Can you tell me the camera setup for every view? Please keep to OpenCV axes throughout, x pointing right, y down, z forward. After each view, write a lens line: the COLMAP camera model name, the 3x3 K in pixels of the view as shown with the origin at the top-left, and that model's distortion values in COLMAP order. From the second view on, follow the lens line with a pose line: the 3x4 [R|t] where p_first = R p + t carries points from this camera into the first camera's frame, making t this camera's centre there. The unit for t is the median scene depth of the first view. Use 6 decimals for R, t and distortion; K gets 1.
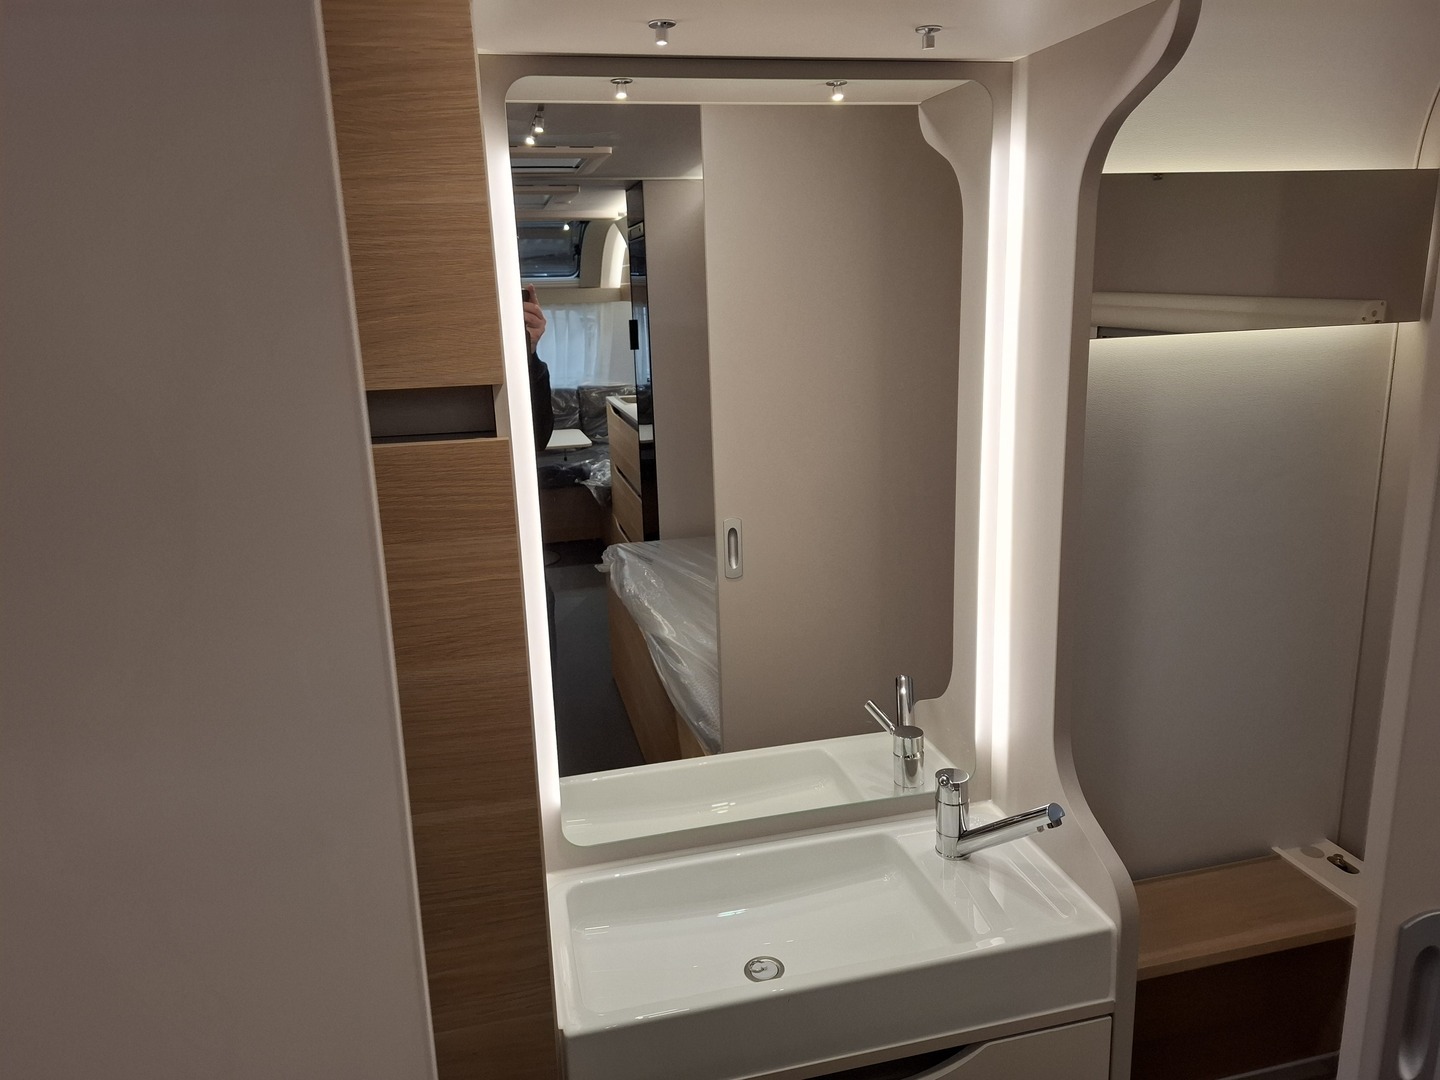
lens RADIAL K [[1003.7, 0, 722.3], [0, 1003.7, 532.5], [0, 0, 1]] dist [0.042490, -0.028638]
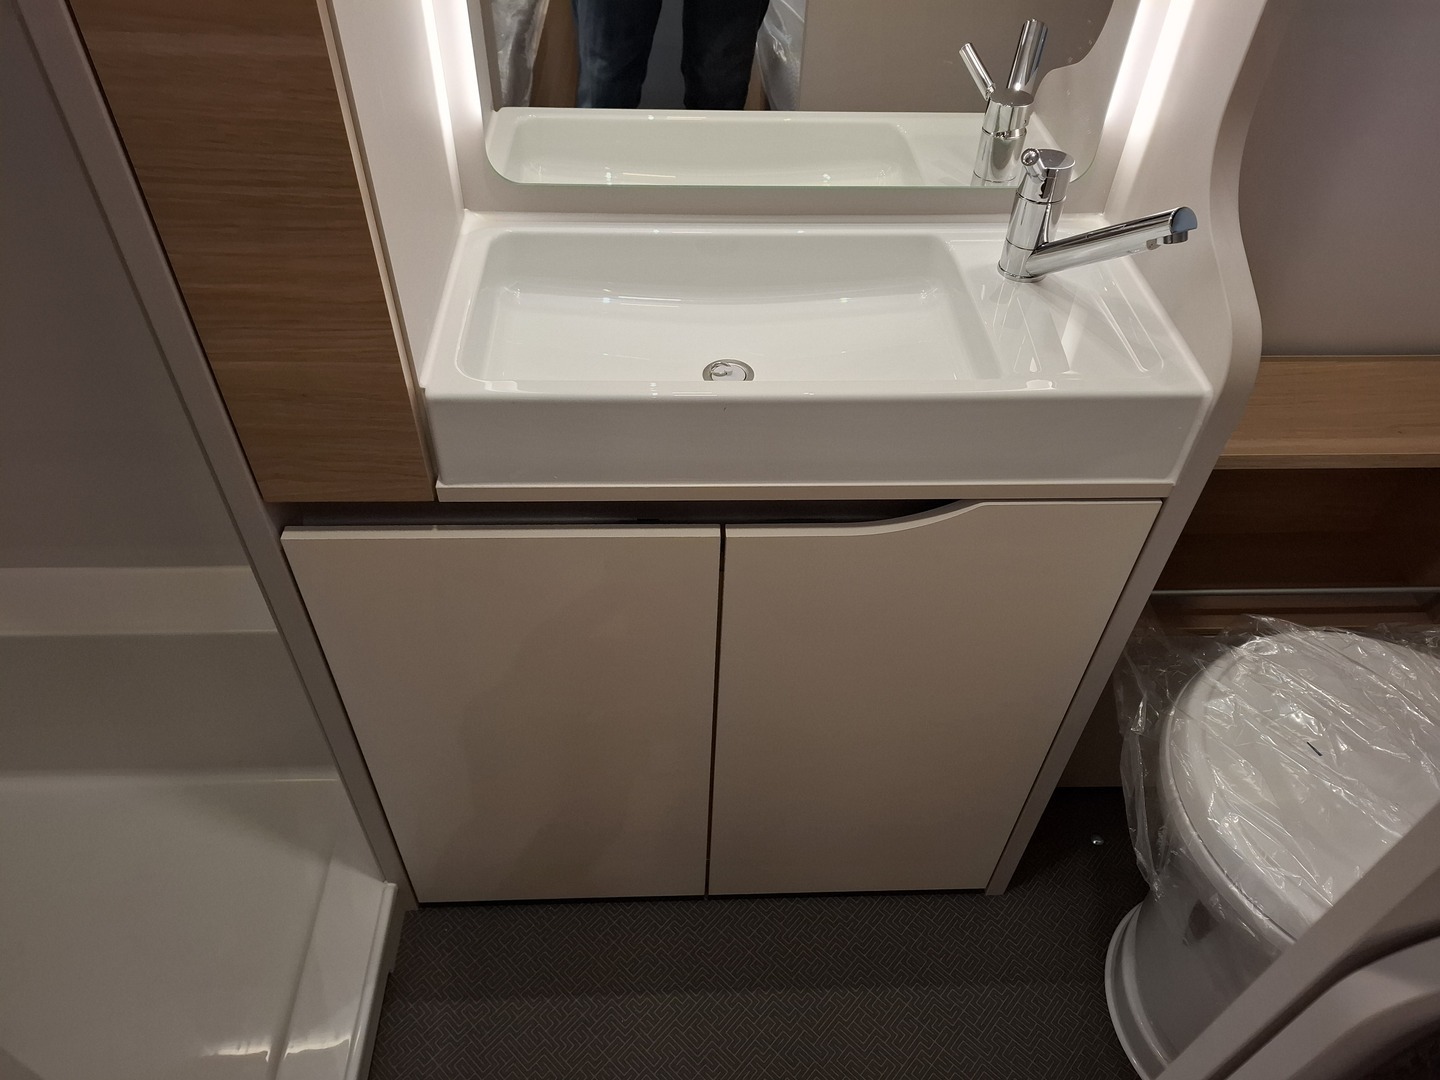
lens RADIAL K [[1003.7, 0, 713.7], [0, 1003.7, 538.5], [0, 0, 1]] dist [0.042490, -0.028638]
pose [[0.978691, 0.179591, -0.099550, 0.123464], [-0.102324, 0.846886, 0.521837, 0.128331], [0.178025, -0.500531, 0.847217, 0.262373]]
